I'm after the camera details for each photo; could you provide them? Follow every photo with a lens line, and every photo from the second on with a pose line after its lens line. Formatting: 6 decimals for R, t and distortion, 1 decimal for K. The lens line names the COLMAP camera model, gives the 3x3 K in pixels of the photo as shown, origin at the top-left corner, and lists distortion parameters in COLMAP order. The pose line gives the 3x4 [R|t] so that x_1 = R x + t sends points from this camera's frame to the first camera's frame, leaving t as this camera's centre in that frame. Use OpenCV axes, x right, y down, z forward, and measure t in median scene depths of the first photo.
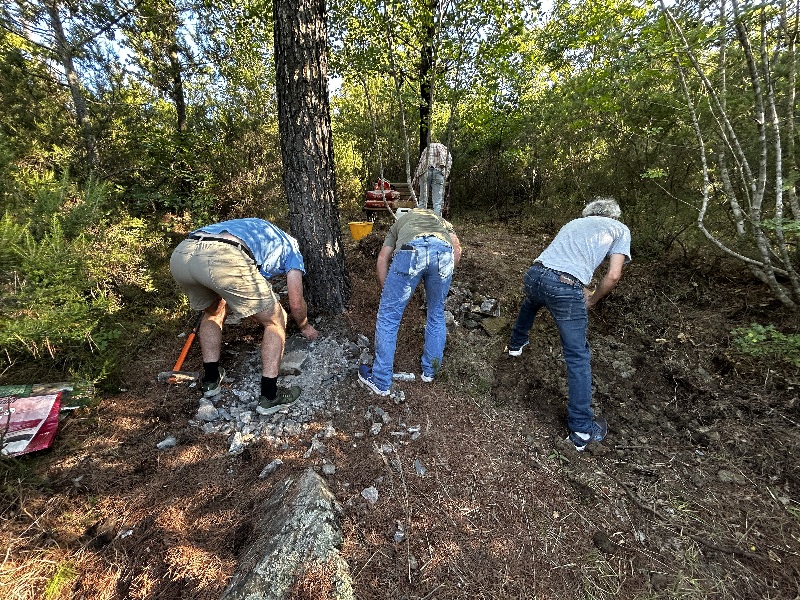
lens RADIAL K [[320.2, 0, 402.0], [0, 320.2, 300.5], [0, 0, 1]] dist [-0.000470, 0.000160]
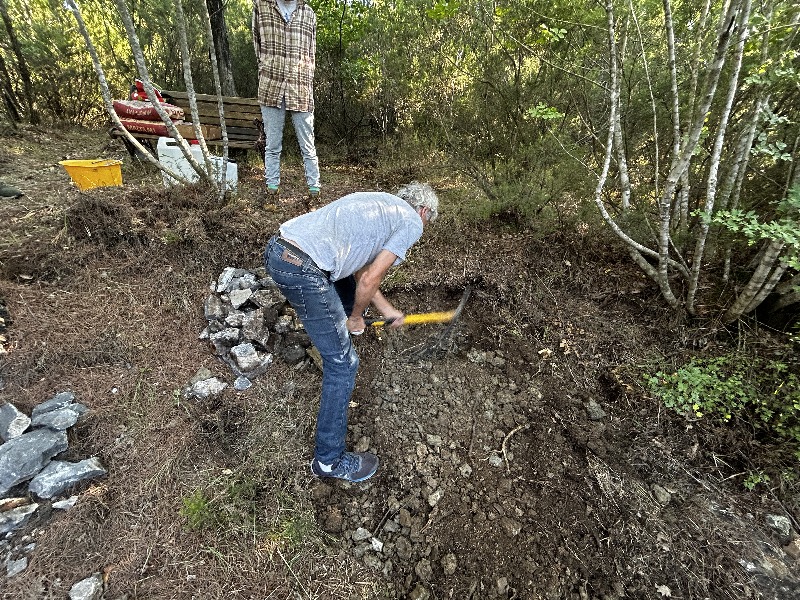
lens RADIAL K [[320.2, 0, 402.0], [0, 320.2, 300.5], [0, 0, 1]] dist [-0.000470, 0.000160]
pose [[0.923881, -0.116589, 0.364487, 0.210338], [0.045384, 0.979119, 0.198156, -0.149186], [-0.379979, -0.166530, 0.909881, 0.409799]]
